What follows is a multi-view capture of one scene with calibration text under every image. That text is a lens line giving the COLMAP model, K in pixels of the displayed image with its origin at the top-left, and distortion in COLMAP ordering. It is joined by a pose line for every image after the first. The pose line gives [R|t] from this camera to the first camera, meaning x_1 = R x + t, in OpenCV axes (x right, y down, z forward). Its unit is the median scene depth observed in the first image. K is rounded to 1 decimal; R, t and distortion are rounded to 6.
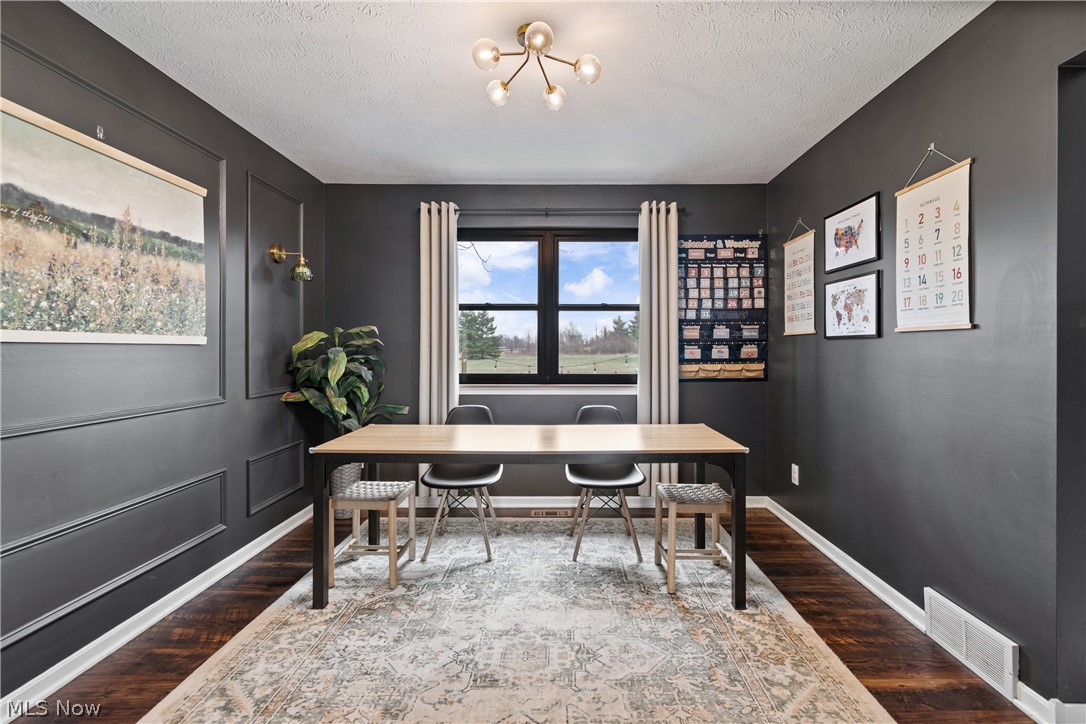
lens RADIAL K [[484.6, 0, 551.8], [0, 484.6, 345.2], [0, 0, 1]] dist [0.003853, -0.001071]
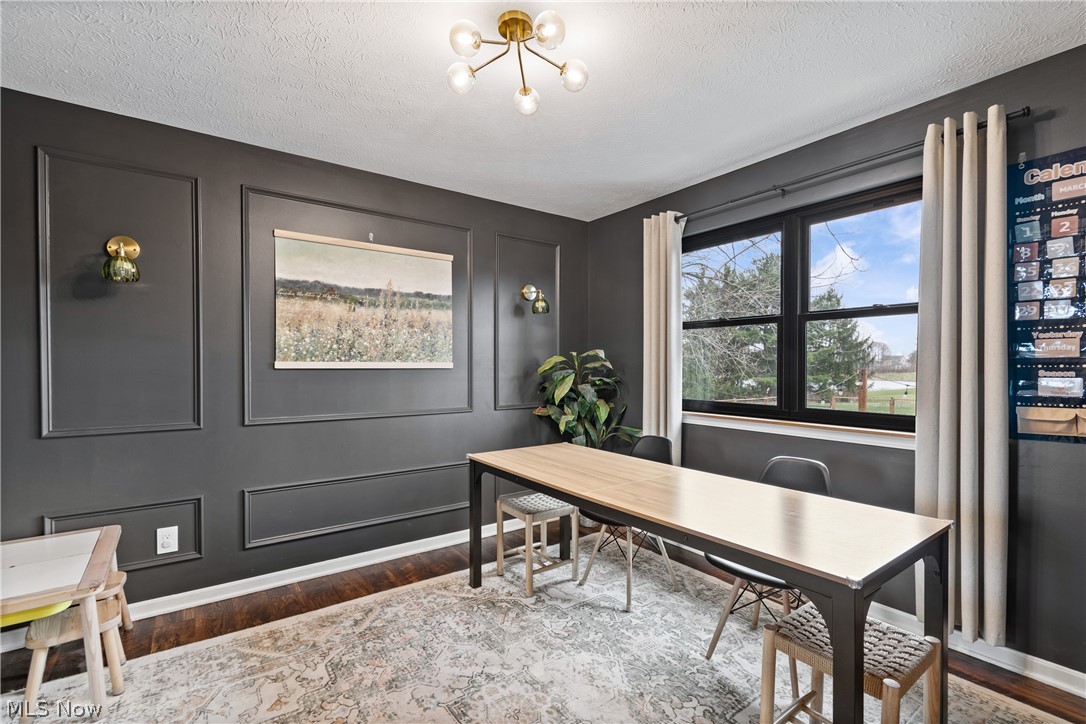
lens RADIAL K [[484.6, 0, 560.5], [0, 484.6, 366.9], [0, 0, 1]] dist [0.003853, -0.001071]
pose [[0.606034, 0.002243, -0.795436, 0.590411], [0.004082, 0.999974, 0.005929, -0.012739], [0.795429, -0.006841, 0.606009, 0.426405]]
